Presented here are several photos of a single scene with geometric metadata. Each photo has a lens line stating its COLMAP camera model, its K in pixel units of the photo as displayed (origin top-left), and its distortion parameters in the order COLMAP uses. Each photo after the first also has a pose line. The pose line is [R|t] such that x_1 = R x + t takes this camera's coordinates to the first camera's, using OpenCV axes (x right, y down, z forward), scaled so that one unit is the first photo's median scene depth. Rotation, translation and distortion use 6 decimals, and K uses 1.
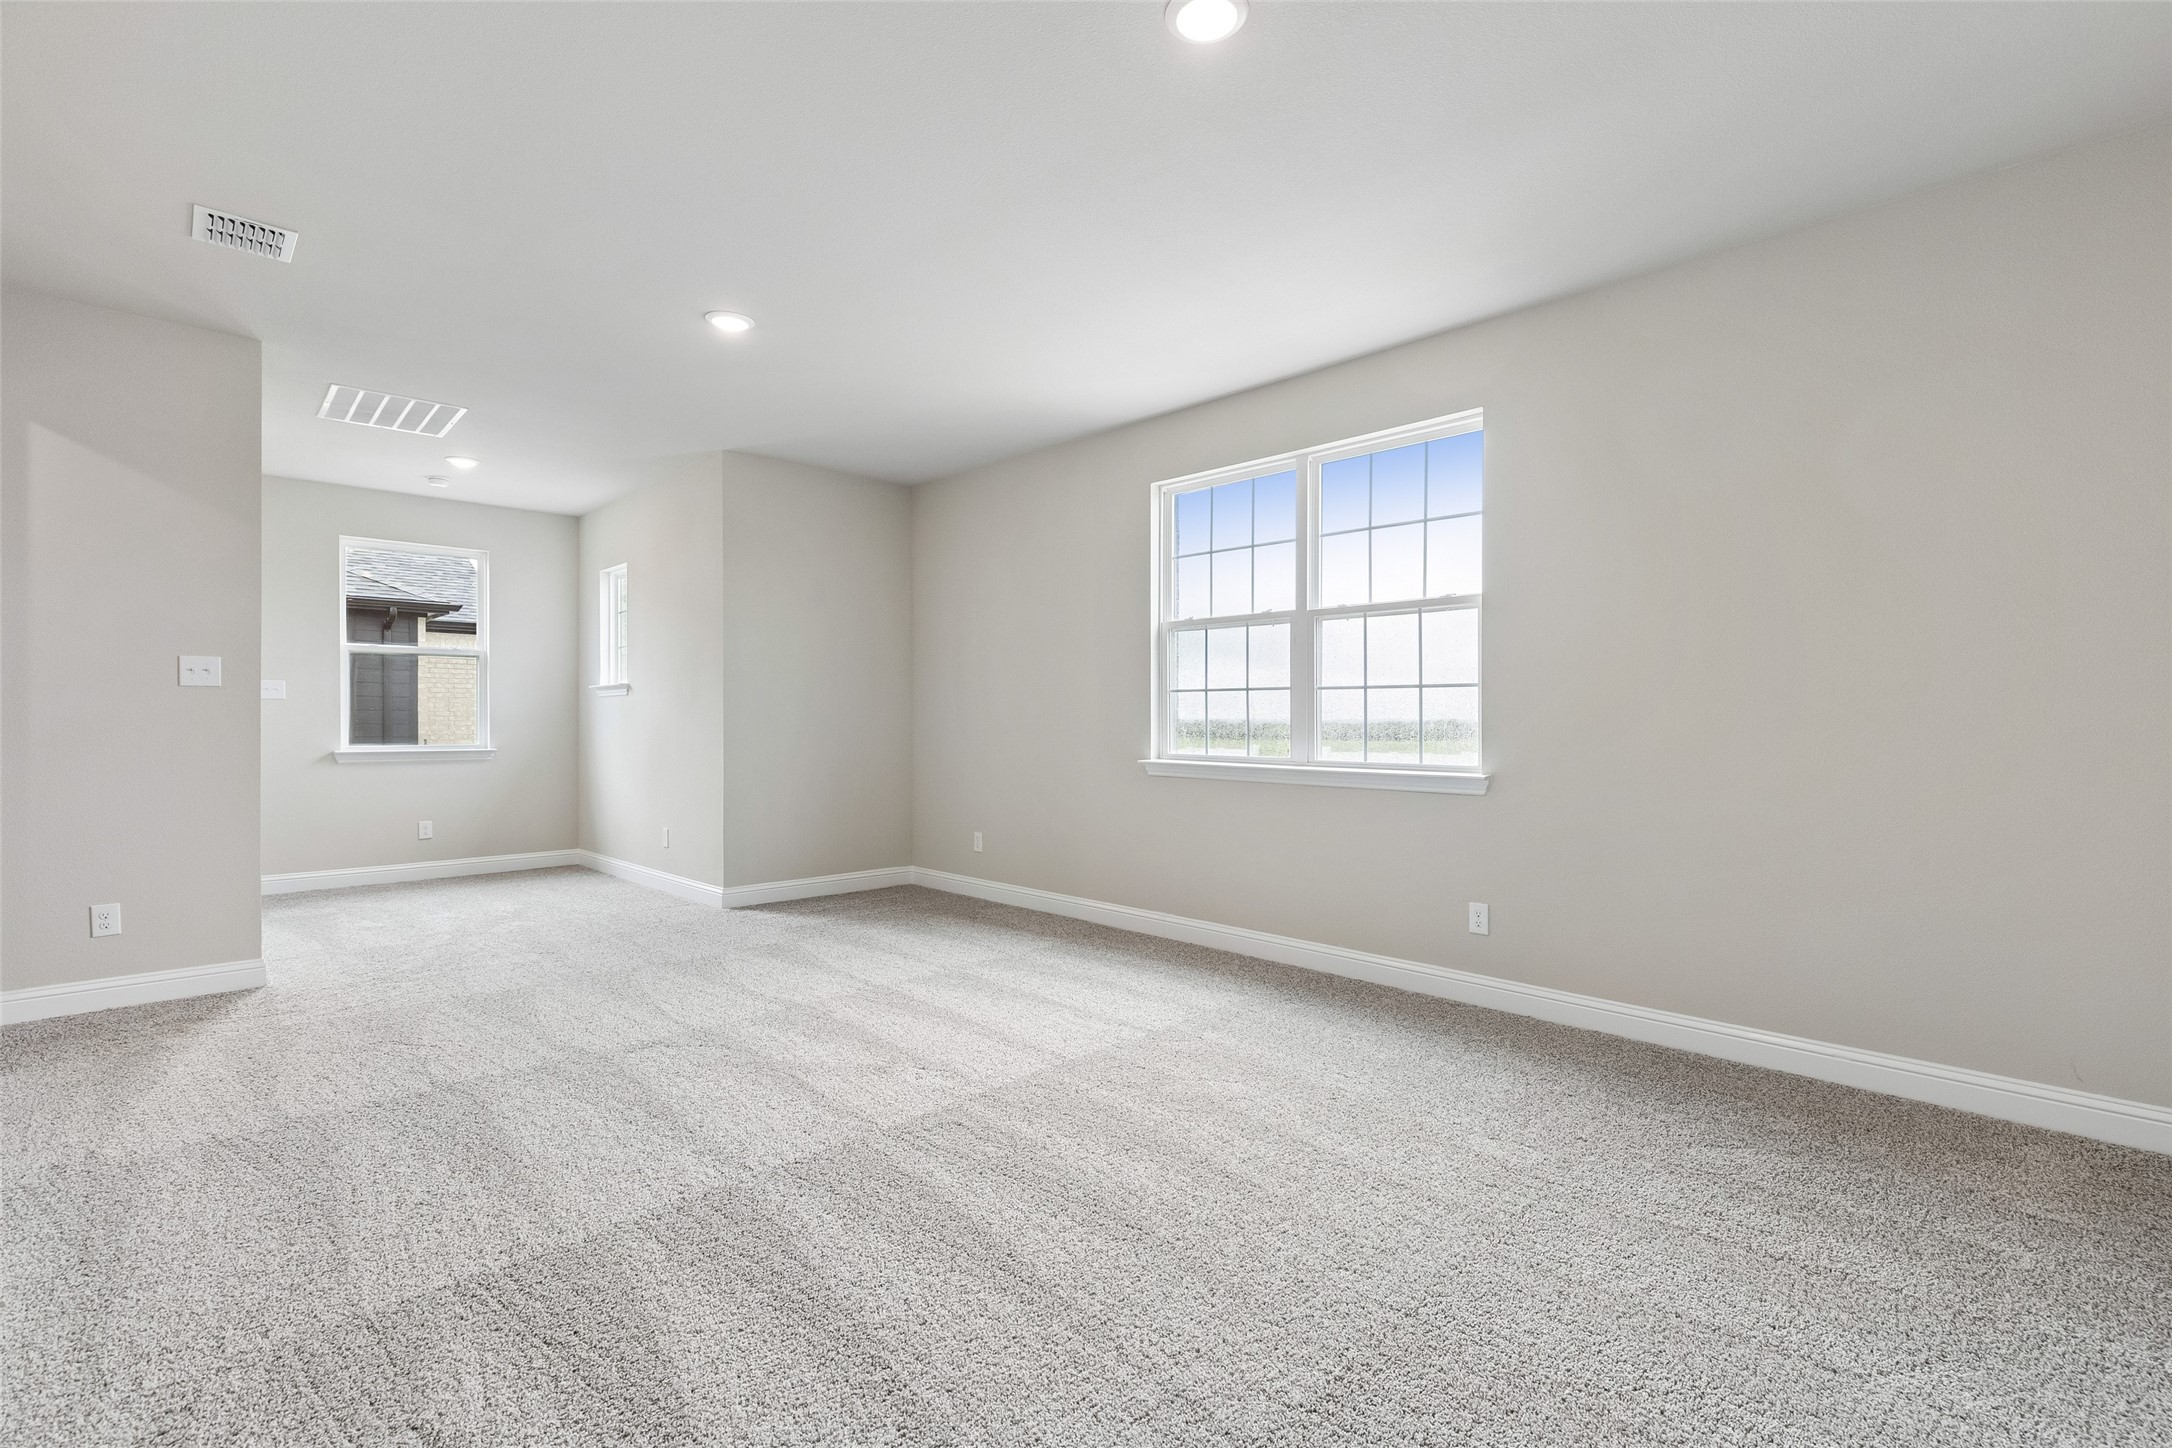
lens RADIAL K [[994.3, 0, 1097.7], [0, 994.3, 725.5], [0, 0, 1]] dist [0.011154, -0.001757]
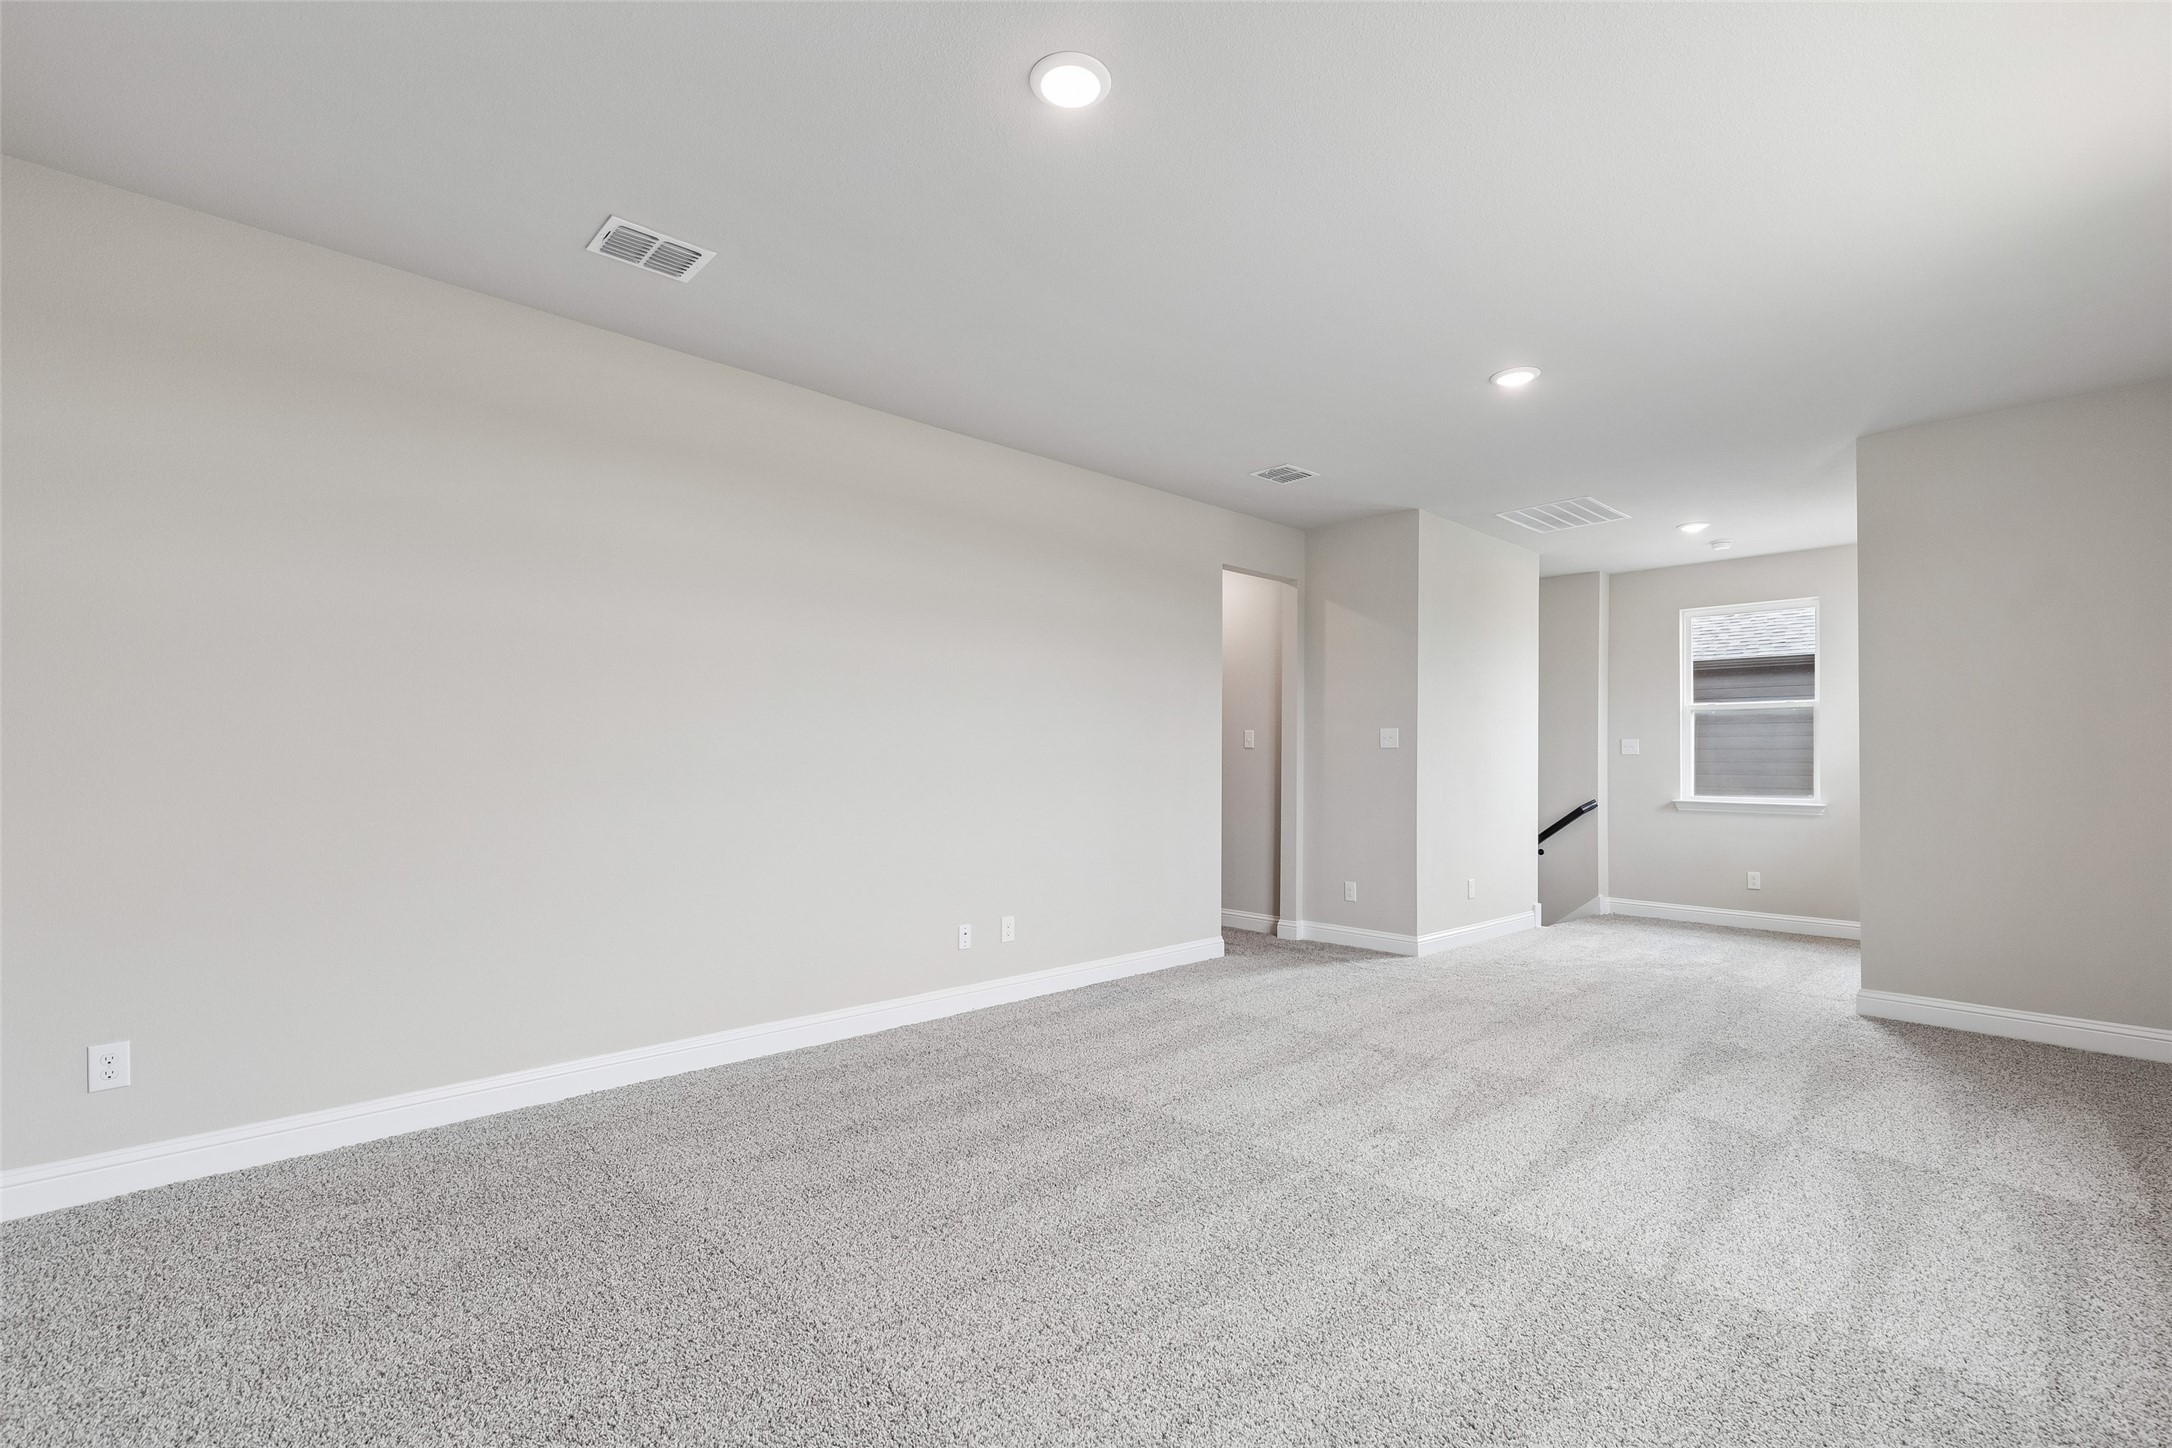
lens RADIAL K [[994.3, 0, 1098.5], [0, 994.3, 729.9], [0, 0, 1]] dist [0.011154, -0.001757]
pose [[-0.012029, -0.035033, -0.999314, 0.651357], [-0.014185, 0.999291, -0.034862, -0.008500], [0.999827, 0.013756, -0.012518, 0.603052]]
